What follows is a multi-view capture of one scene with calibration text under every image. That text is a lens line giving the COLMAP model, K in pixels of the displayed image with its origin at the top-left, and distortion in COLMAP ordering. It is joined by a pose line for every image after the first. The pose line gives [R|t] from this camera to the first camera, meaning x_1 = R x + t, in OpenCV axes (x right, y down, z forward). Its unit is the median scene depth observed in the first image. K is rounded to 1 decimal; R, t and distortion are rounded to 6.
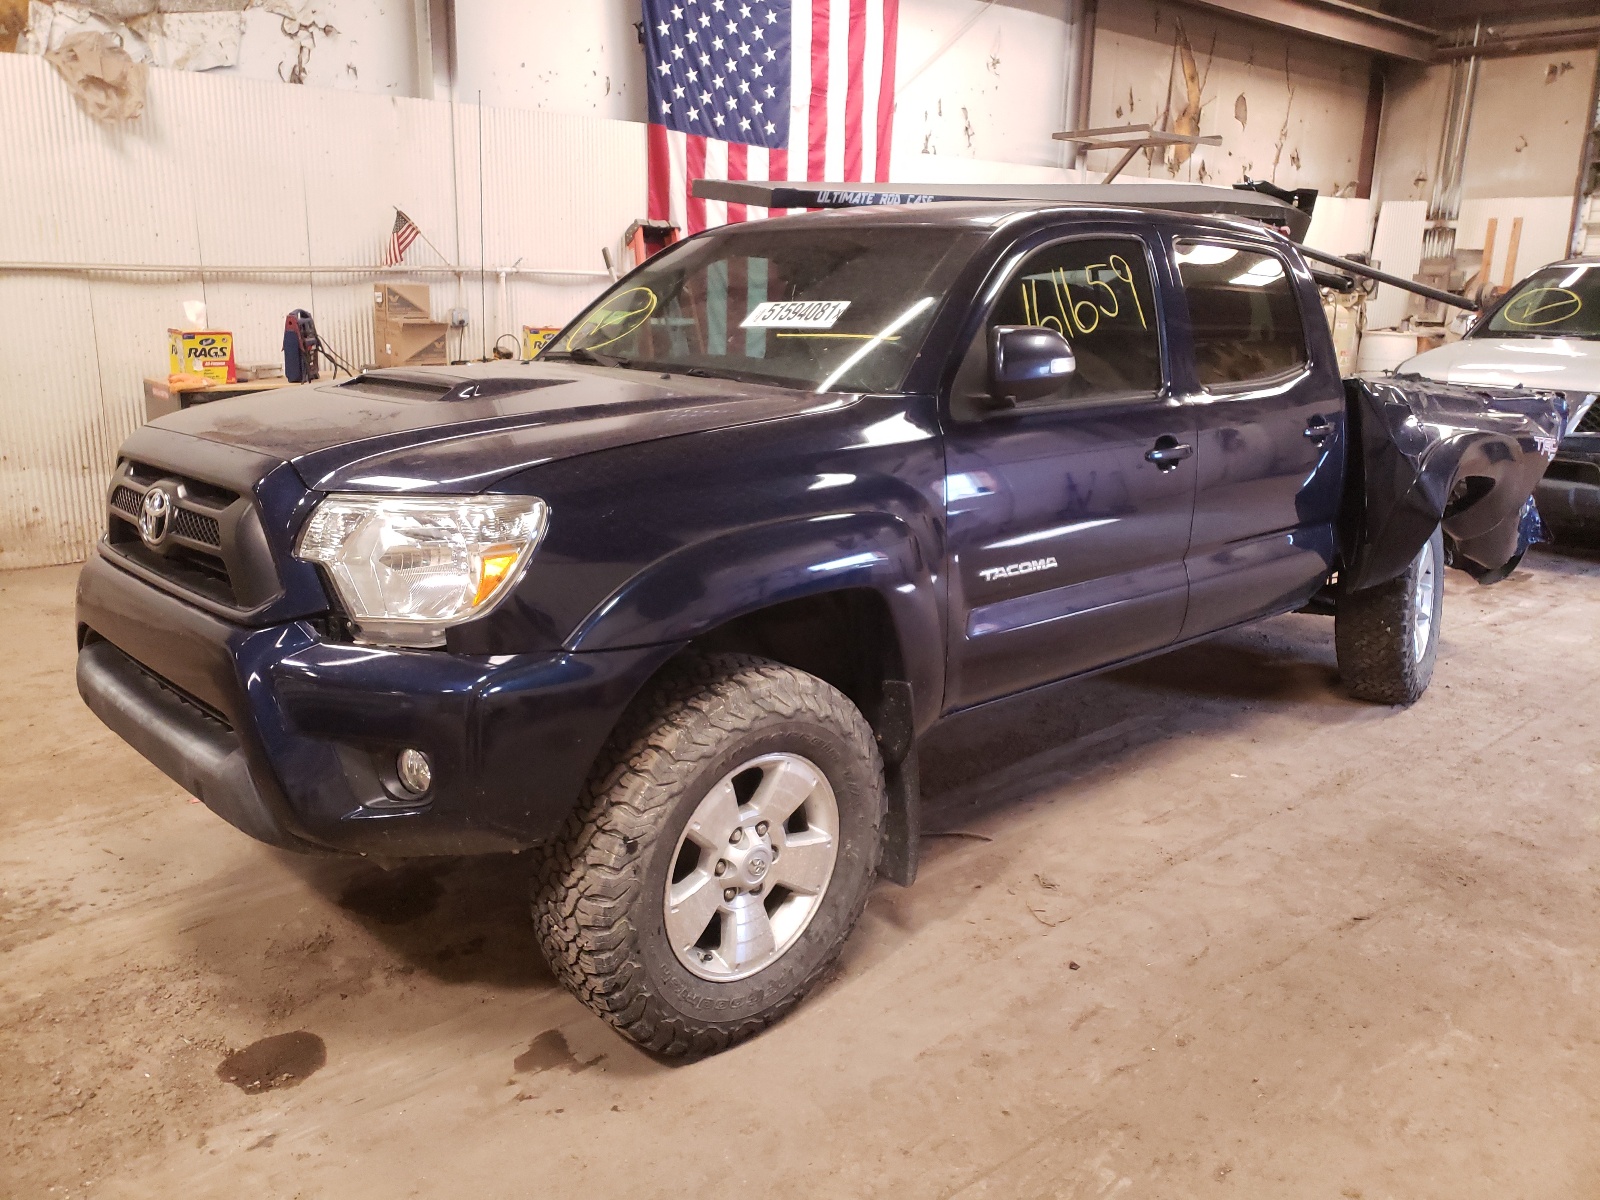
lens RADIAL K [[1246.6, 0, 811.4], [0, 1246.6, 598.6], [0, 0, 1]] dist [0.029544, -0.001471]
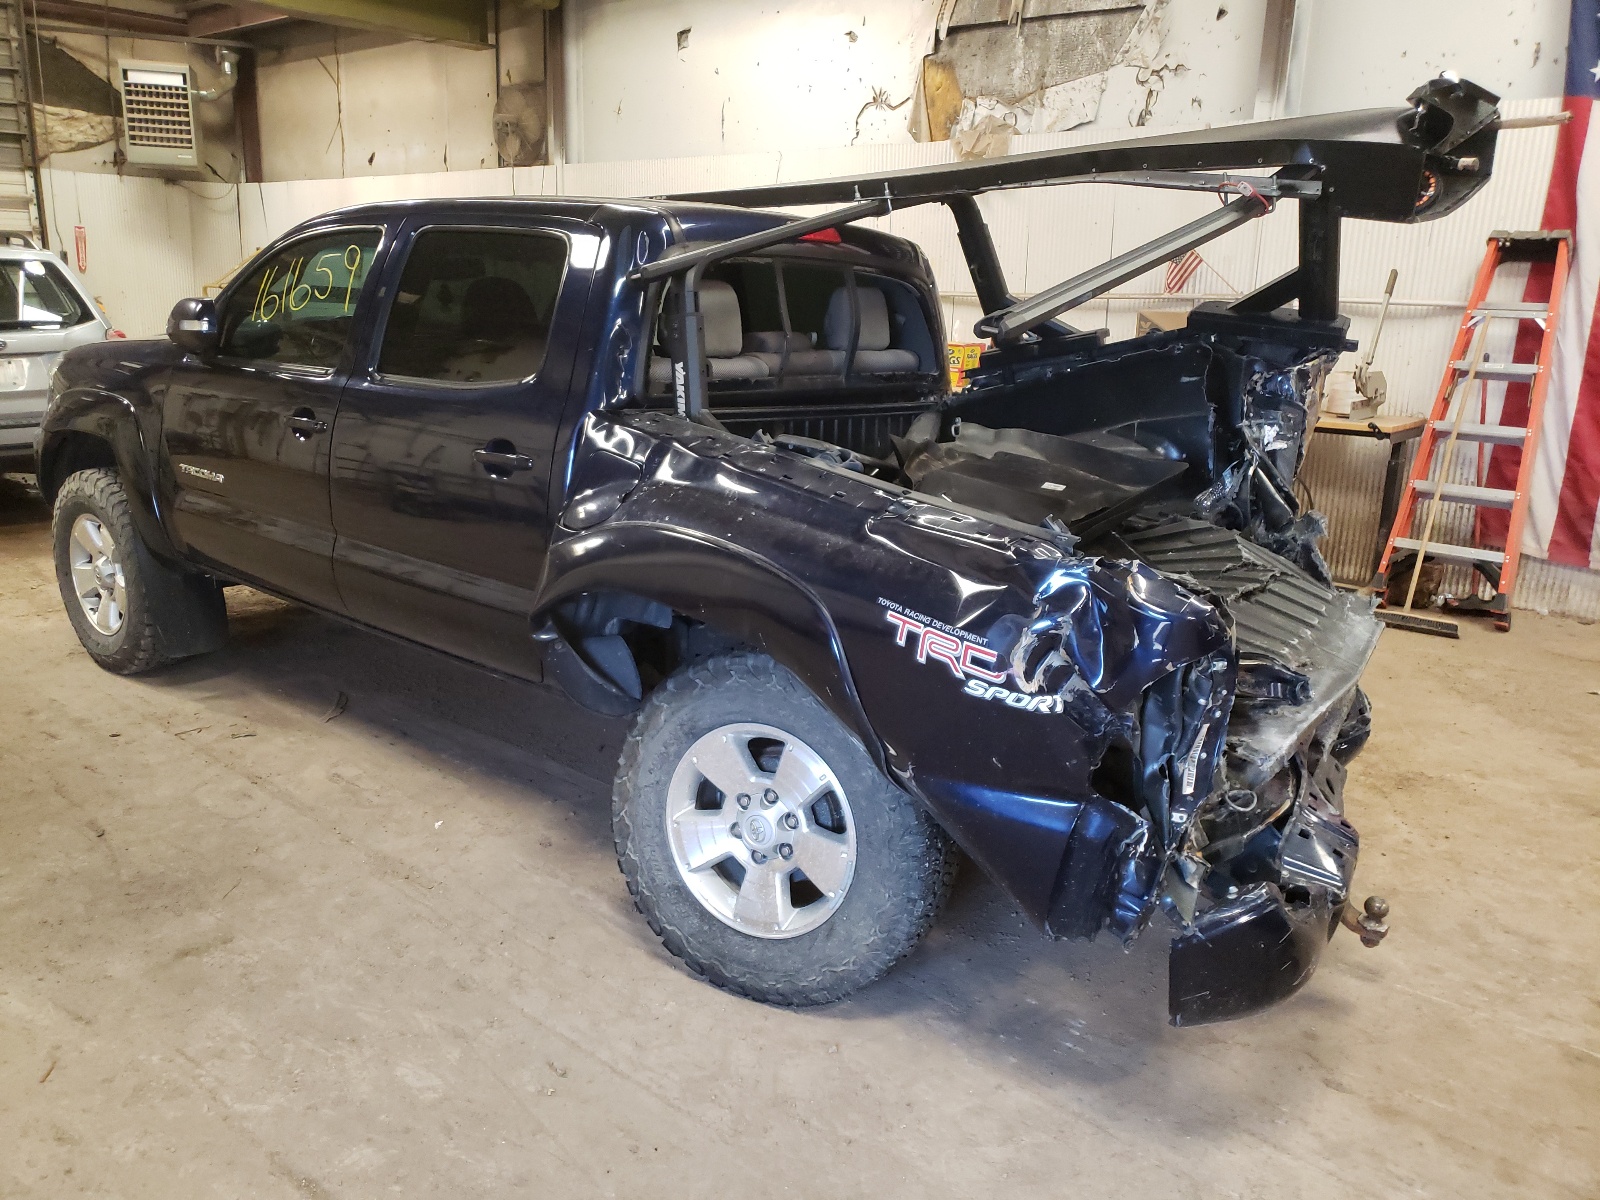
lens RADIAL K [[1246.6, 0, 807.0], [0, 1246.6, 592.2], [0, 0, 1]] dist [0.029544, -0.001471]
pose [[0.116542, 0.230841, -0.965987, 1.370010], [-0.264218, 0.944772, 0.193895, -0.301135], [0.957396, 0.232634, 0.171097, 1.195251]]
